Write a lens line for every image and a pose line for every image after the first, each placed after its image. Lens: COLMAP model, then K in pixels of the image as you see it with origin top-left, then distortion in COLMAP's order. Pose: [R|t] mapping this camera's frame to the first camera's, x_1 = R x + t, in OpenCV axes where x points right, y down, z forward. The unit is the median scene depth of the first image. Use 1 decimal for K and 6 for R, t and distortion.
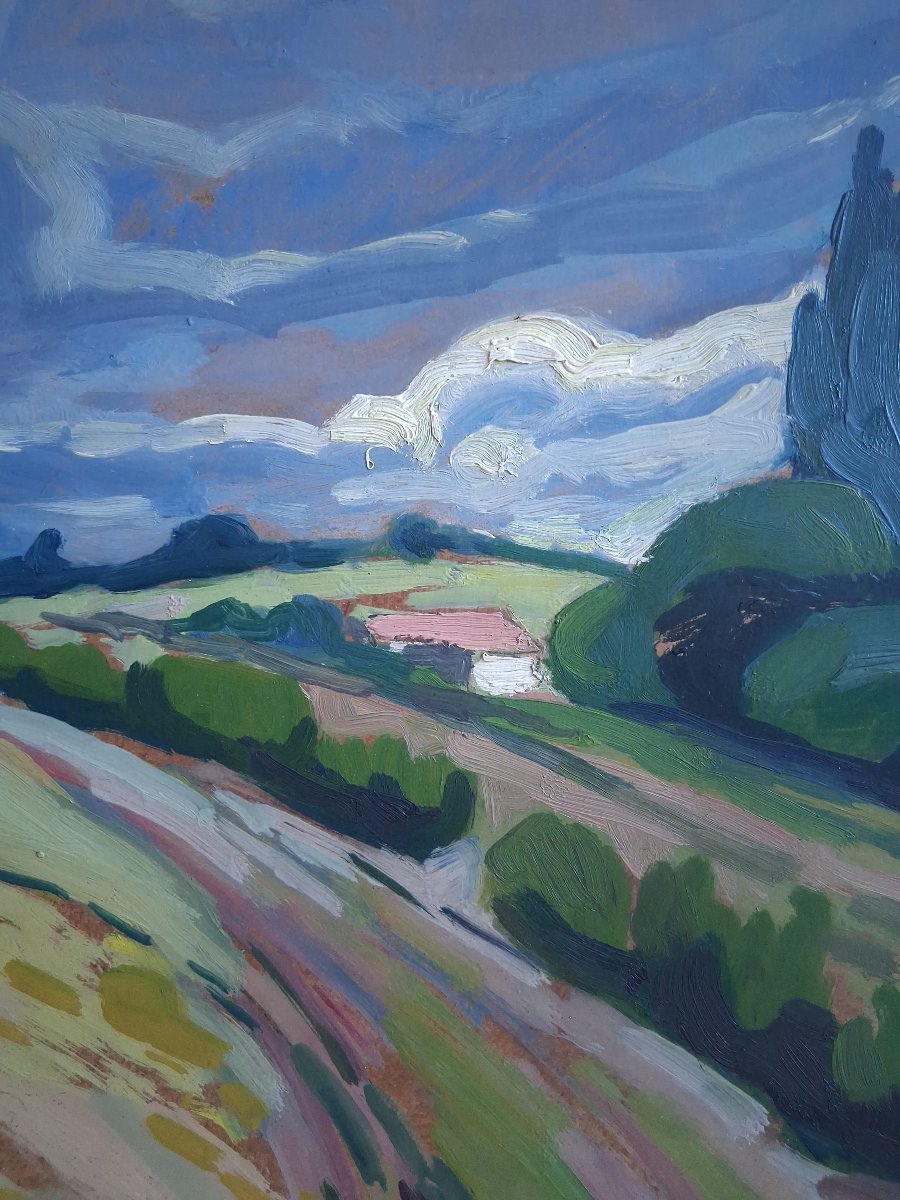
lens RADIAL K [[907.2, 0, 450.0], [0, 907.2, 600.0], [0, 0, 1]] dist [0.096452, -0.222144]
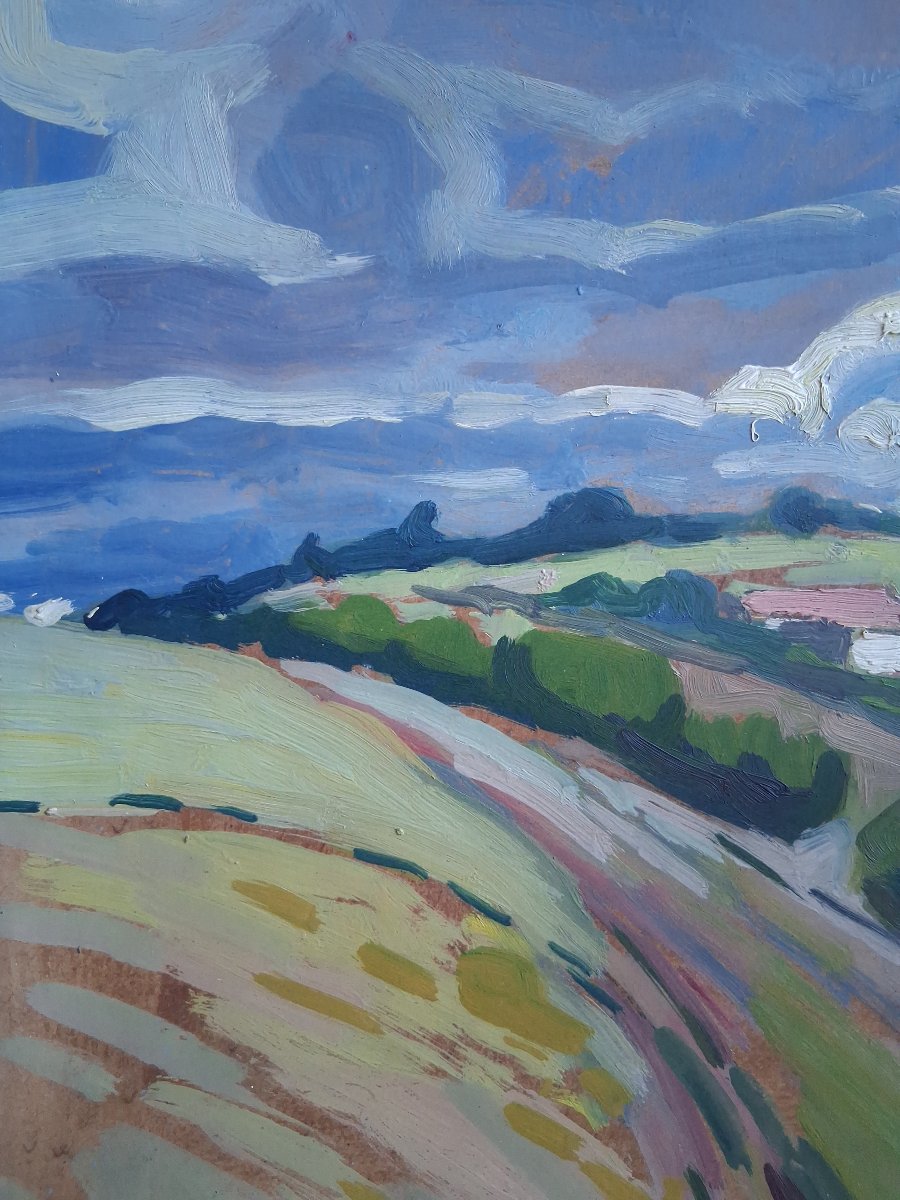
lens RADIAL K [[907.2, 0, 450.0], [0, 907.2, 600.0], [0, 0, 1]] dist [0.096452, -0.222144]
pose [[0.999879, 0.008536, 0.013036, -0.420680], [-0.008416, 0.999923, -0.009170, 0.038297], [-0.013113, 0.009059, 0.999873, 0.017332]]
